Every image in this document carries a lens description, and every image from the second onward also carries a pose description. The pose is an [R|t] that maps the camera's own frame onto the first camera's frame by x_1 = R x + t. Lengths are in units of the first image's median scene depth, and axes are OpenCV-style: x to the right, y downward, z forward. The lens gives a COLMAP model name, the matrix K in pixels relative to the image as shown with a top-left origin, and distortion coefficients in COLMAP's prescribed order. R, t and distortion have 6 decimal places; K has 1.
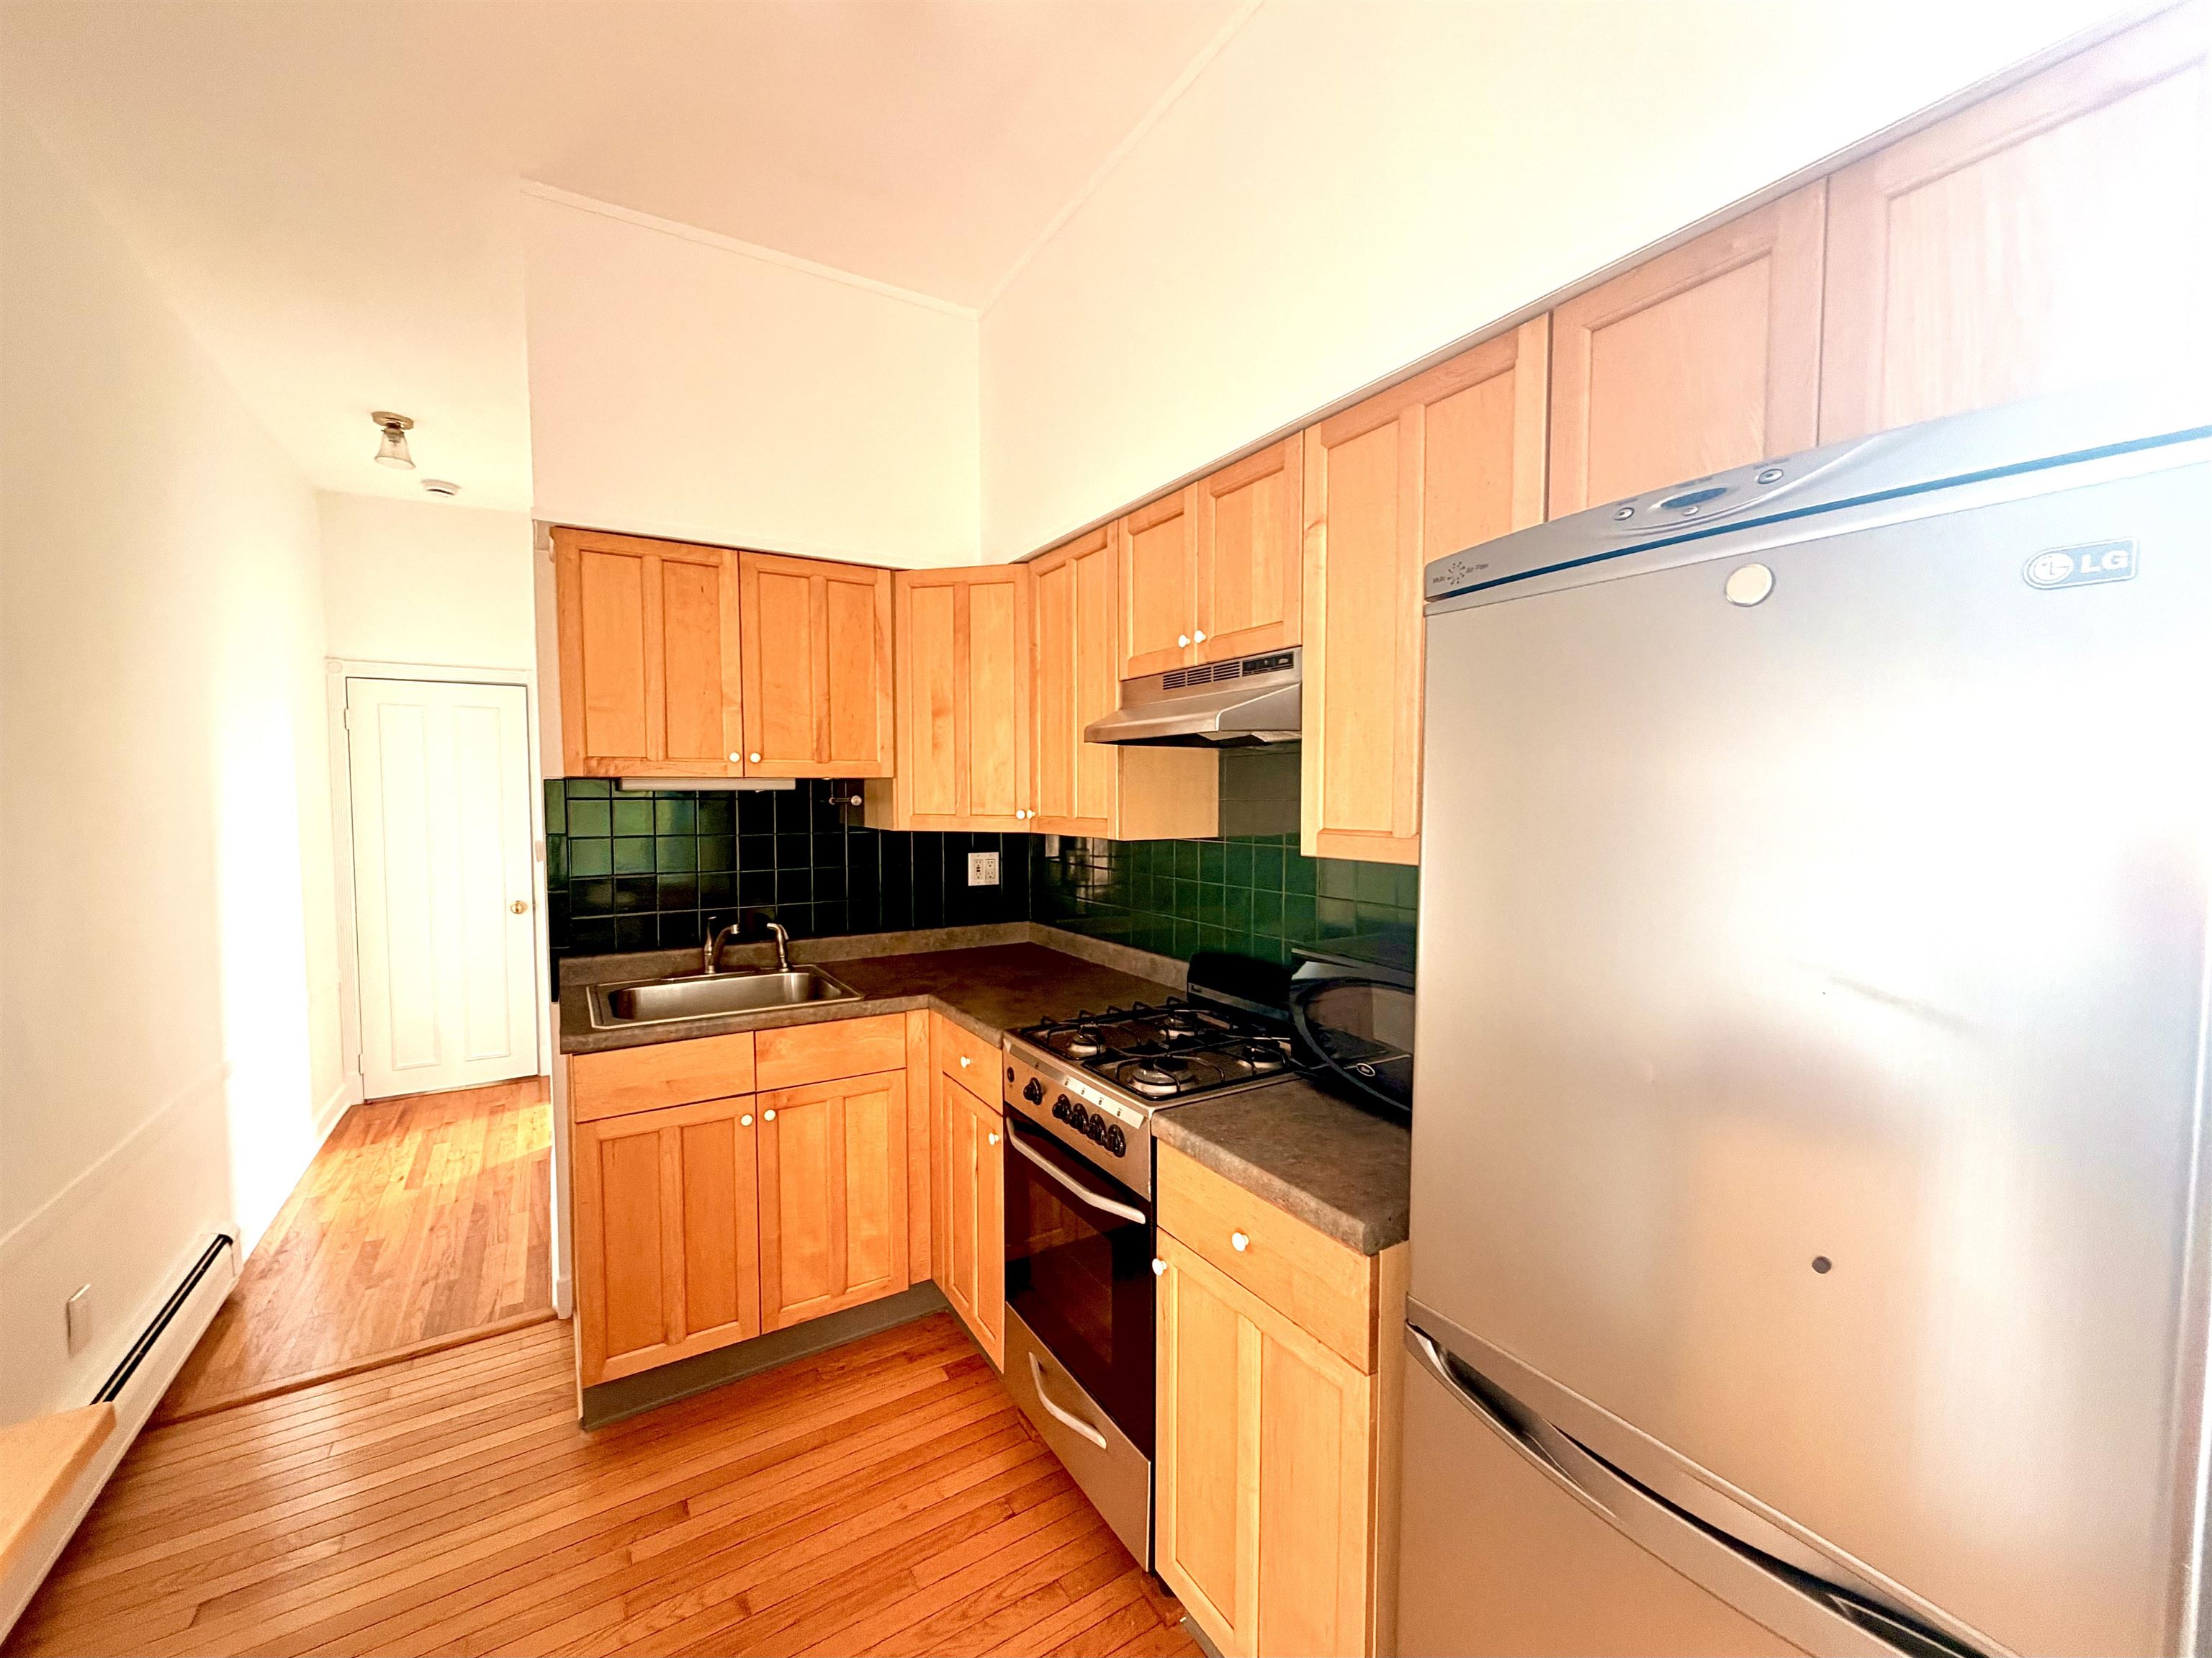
lens RADIAL K [[891.2, 0, 1111.7], [0, 891.2, 847.3], [0, 0, 1]] dist [-0.002123, 0.000145]
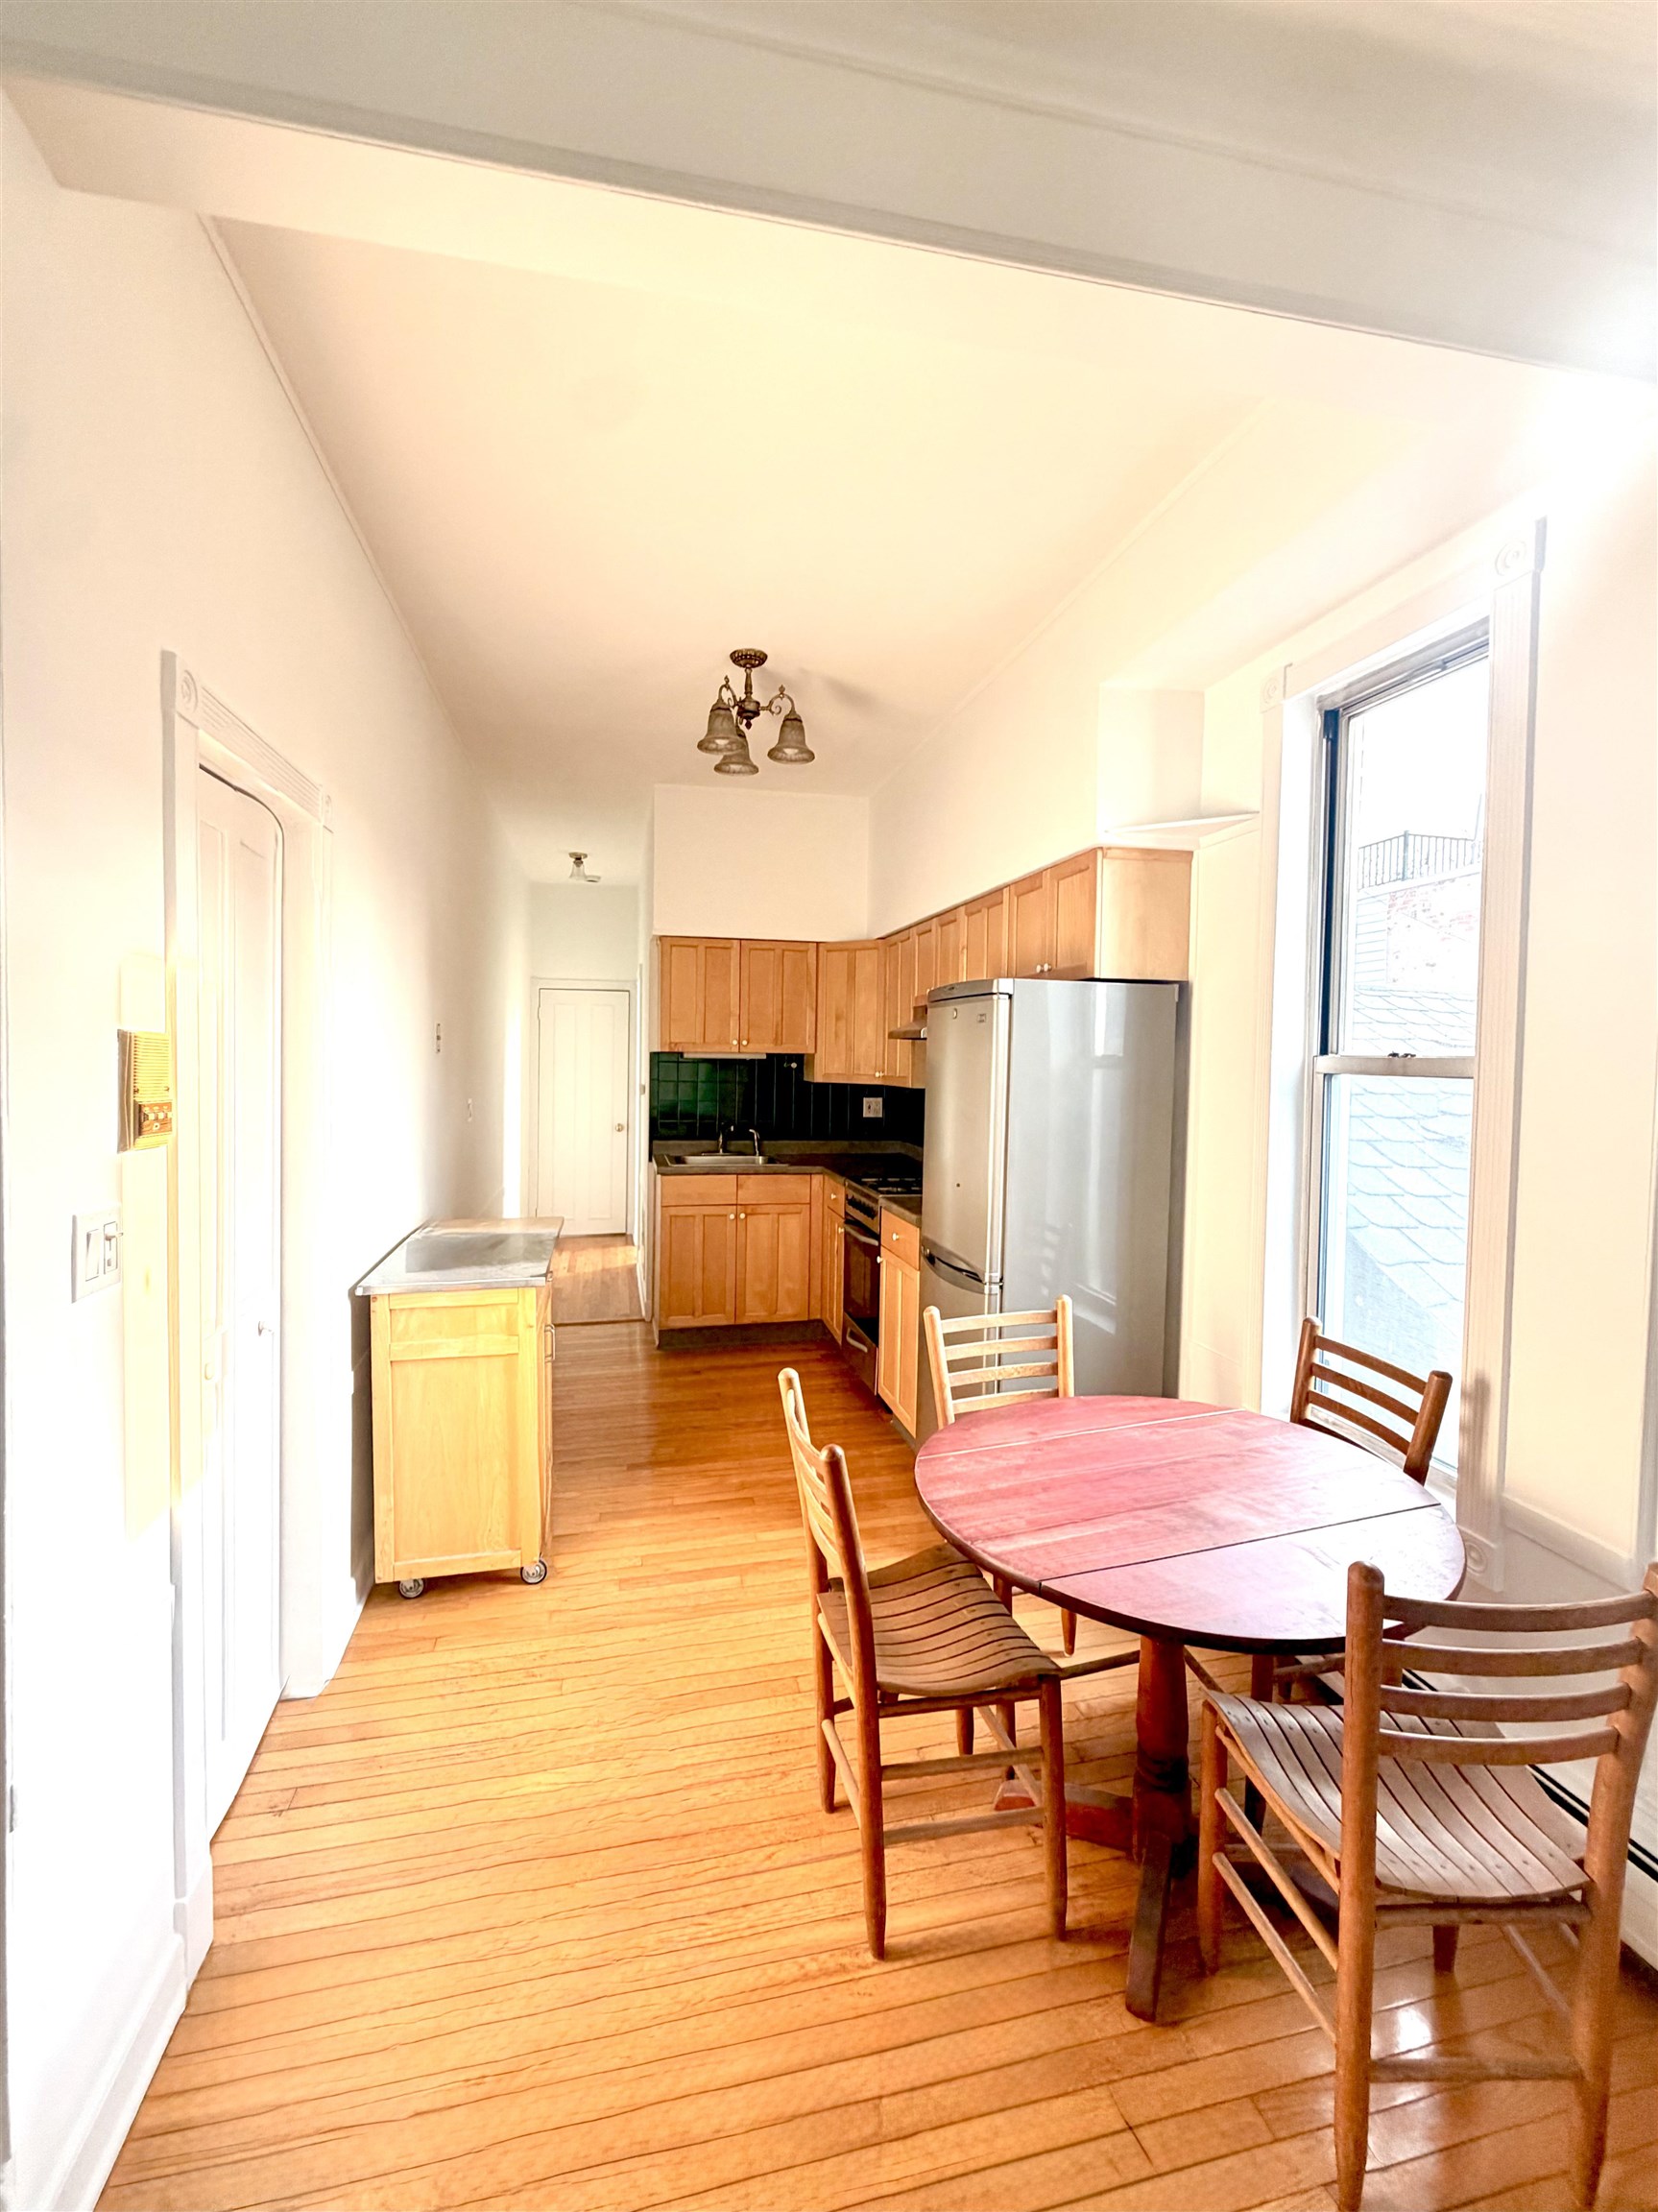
lens RADIAL K [[891.3, 0, 819.9], [0, 891.3, 1088.4], [0, 0, 1]] dist [-0.002123, 0.000145]
pose [[0.944284, 0.026096, -0.328096, 0.410193], [-0.035529, 0.999109, -0.022788, 0.039758], [0.327209, 0.033175, 0.944370, -0.812292]]
